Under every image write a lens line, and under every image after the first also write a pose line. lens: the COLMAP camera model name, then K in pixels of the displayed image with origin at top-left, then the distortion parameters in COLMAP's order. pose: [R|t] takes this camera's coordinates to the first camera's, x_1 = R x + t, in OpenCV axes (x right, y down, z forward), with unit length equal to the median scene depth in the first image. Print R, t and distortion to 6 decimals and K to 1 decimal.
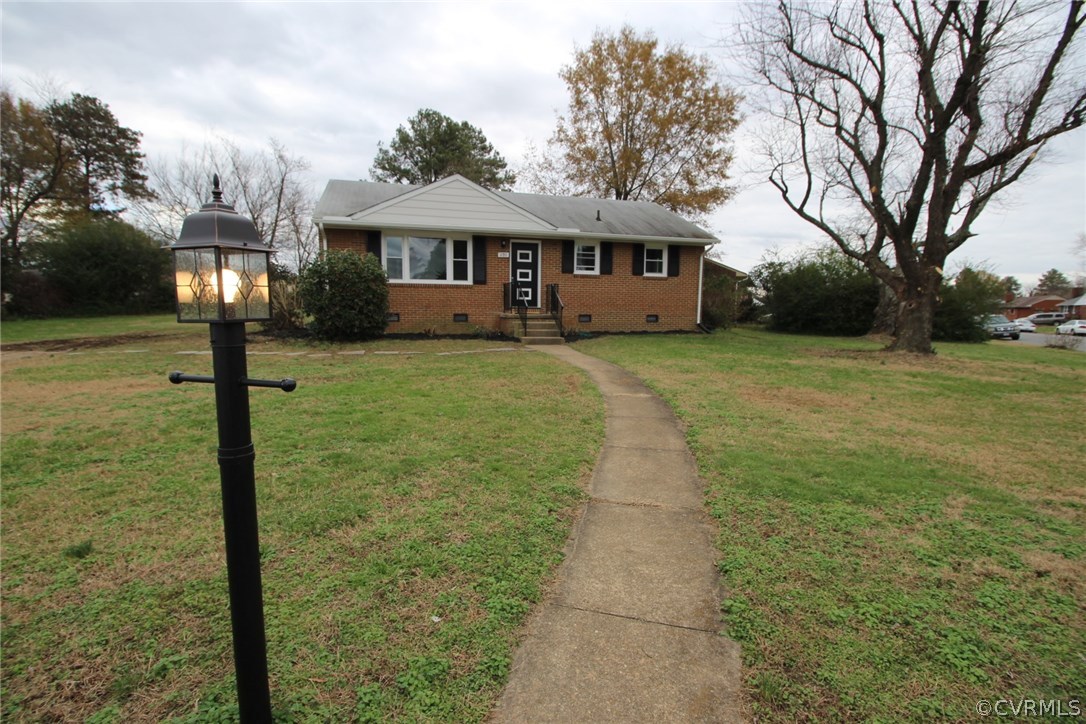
lens RADIAL K [[483.6, 0, 537.9], [0, 483.6, 362.9], [0, 0, 1]] dist [-0.018218, -0.000308]
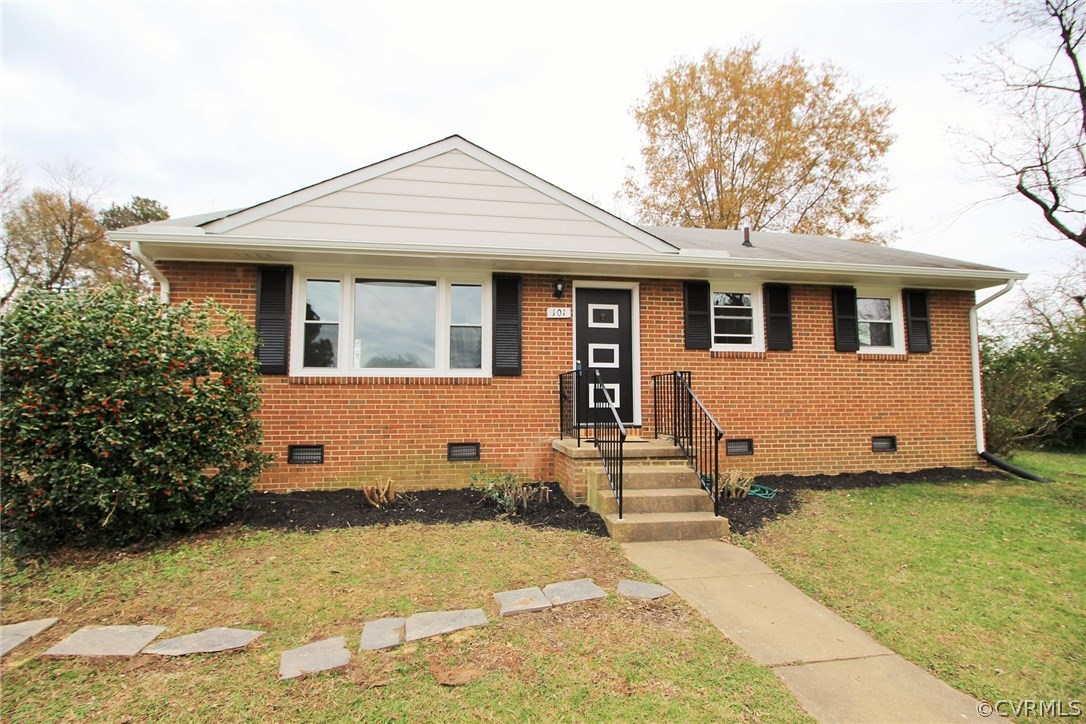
lens RADIAL K [[483.6, 0, 539.9], [0, 483.6, 363.0], [0, 0, 1]] dist [-0.018218, -0.000308]
pose [[0.994076, -0.019574, -0.106912, -0.039658], [-0.000902, 0.982129, -0.188207, -0.087147], [0.108685, 0.187188, 0.976293, 0.541794]]
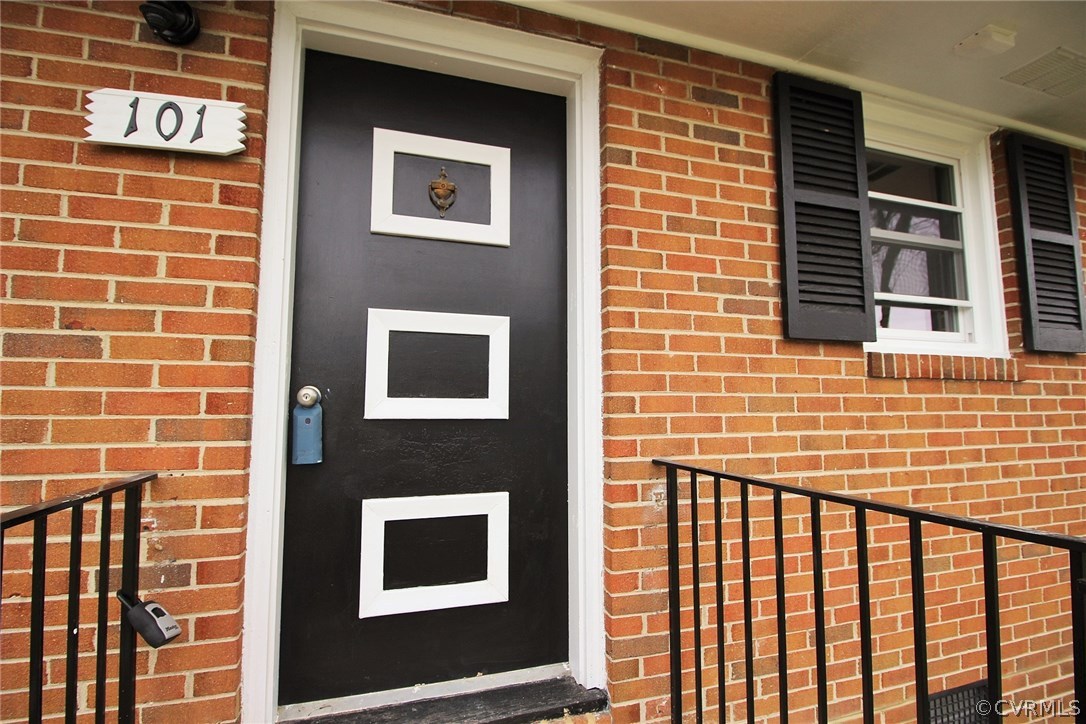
lens RADIAL K [[483.6, 0, 544.3], [0, 483.6, 363.8], [0, 0, 1]] dist [-0.018218, -0.000308]
pose [[0.998774, -0.006667, 0.049051, -0.011179], [0.016050, 0.980973, -0.193479, -0.161908], [-0.046827, 0.194029, 0.979877, 0.900725]]
